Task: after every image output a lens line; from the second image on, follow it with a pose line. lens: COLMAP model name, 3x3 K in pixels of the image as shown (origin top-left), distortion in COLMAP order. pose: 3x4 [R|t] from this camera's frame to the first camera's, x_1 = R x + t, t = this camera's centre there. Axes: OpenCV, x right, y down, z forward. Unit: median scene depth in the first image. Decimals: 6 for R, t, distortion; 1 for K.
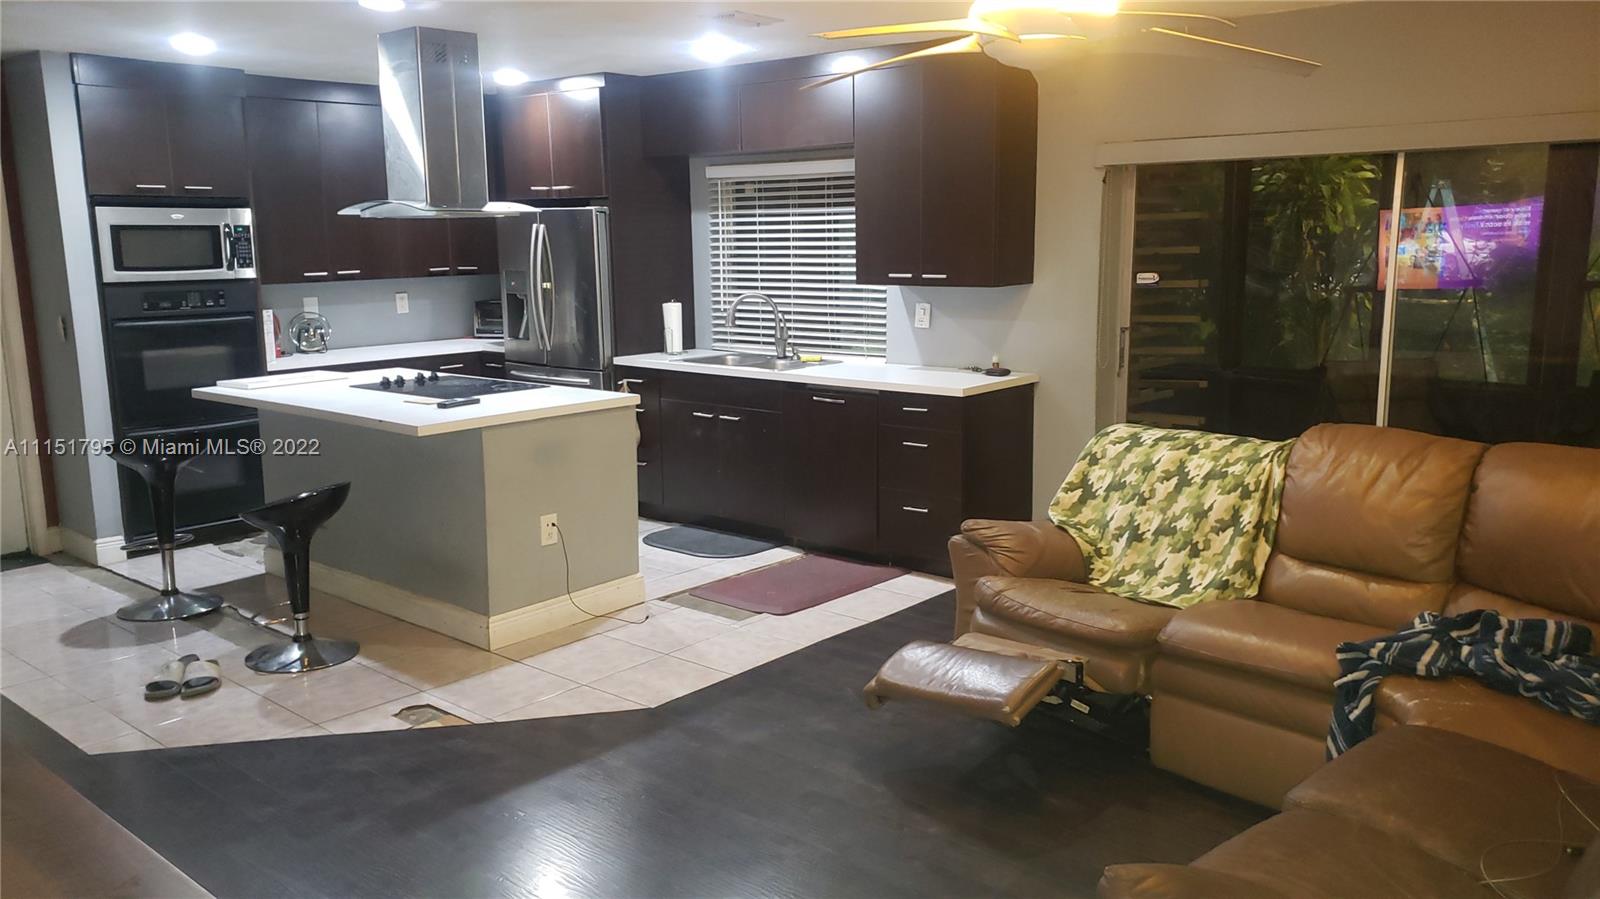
lens RADIAL K [[1276.9, 0, 799.3], [0, 1276.9, 455.9], [0, 0, 1]] dist [0.094748, -0.054227]
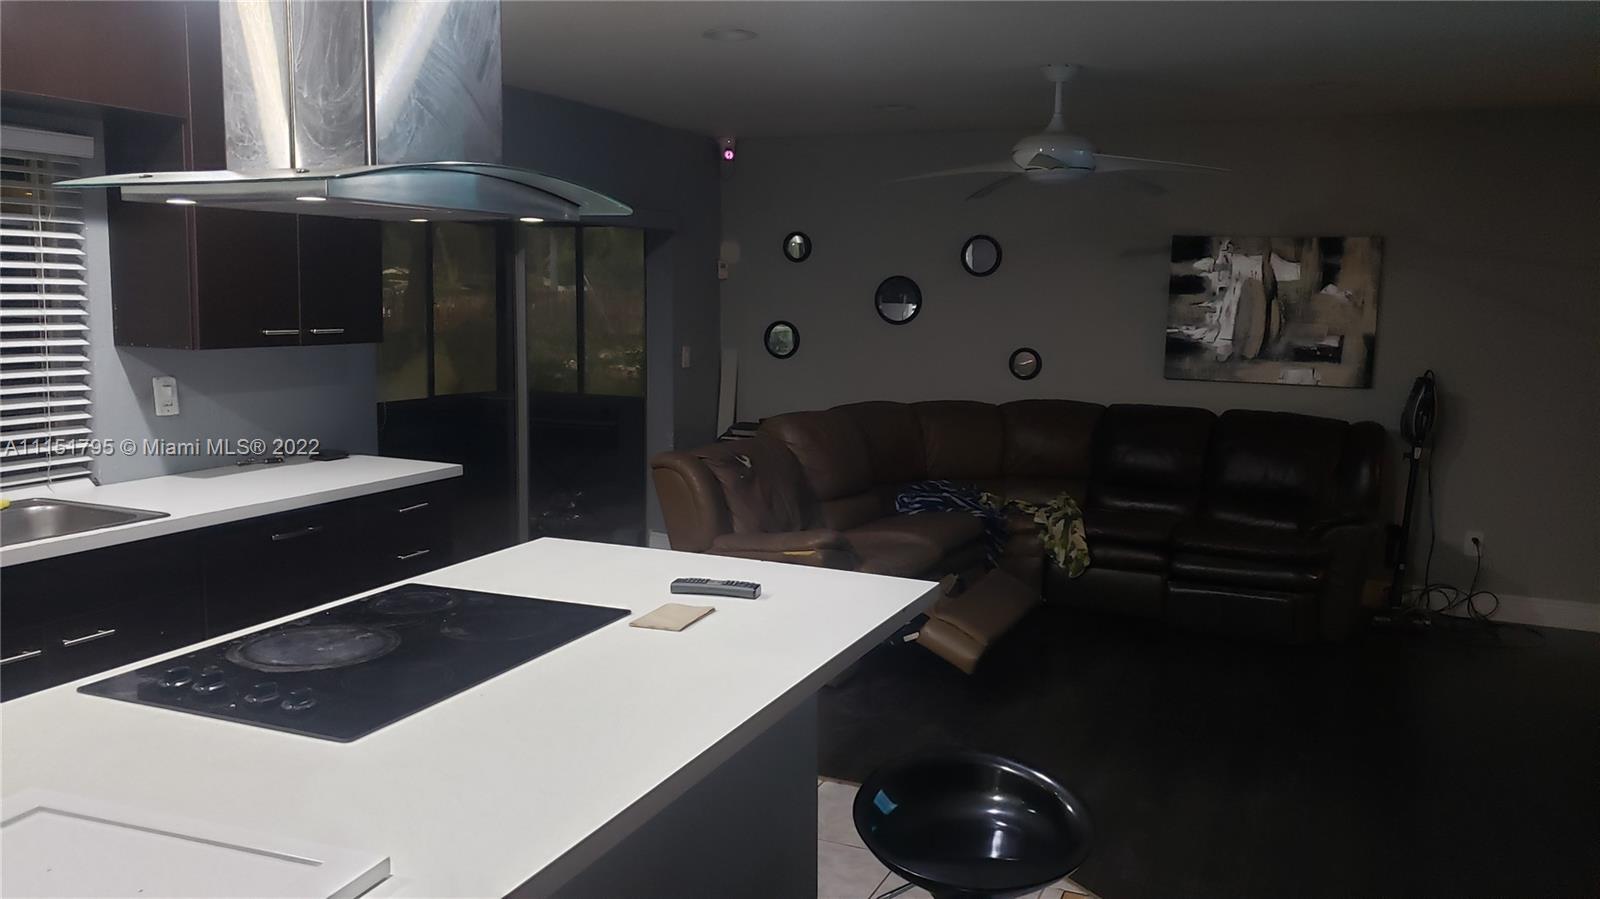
lens RADIAL K [[1276.9, 0, 793.9], [0, 1276.9, 450.9], [0, 0, 1]] dist [0.094748, -0.054227]
pose [[-0.330755, -0.111275, 0.937133, -0.588365], [0.153795, 0.973393, 0.169862, -0.140429], [-0.931101, 0.200309, -0.304841, 0.886265]]
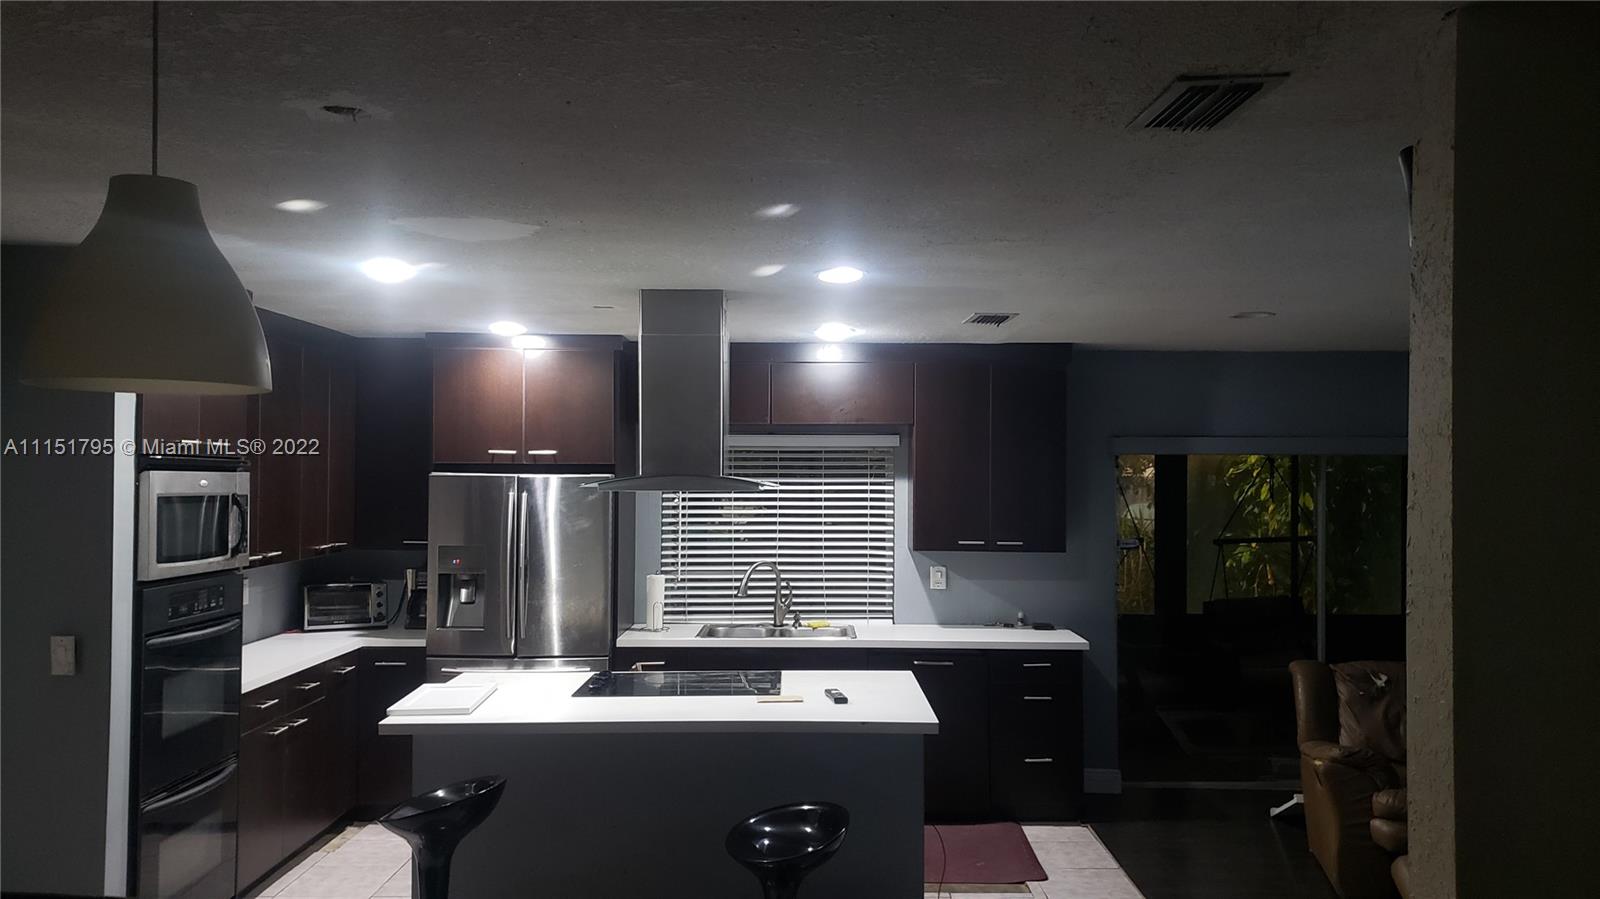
lens RADIAL K [[1276.9, 0, 795.4], [0, 1276.9, 444.2], [0, 0, 1]] dist [0.094748, -0.054227]
pose [[0.751274, 0.031794, 0.659224, -0.684426], [0.104849, 0.980405, -0.166773, -0.051291], [-0.651609, 0.194411, 0.733219, 0.260345]]
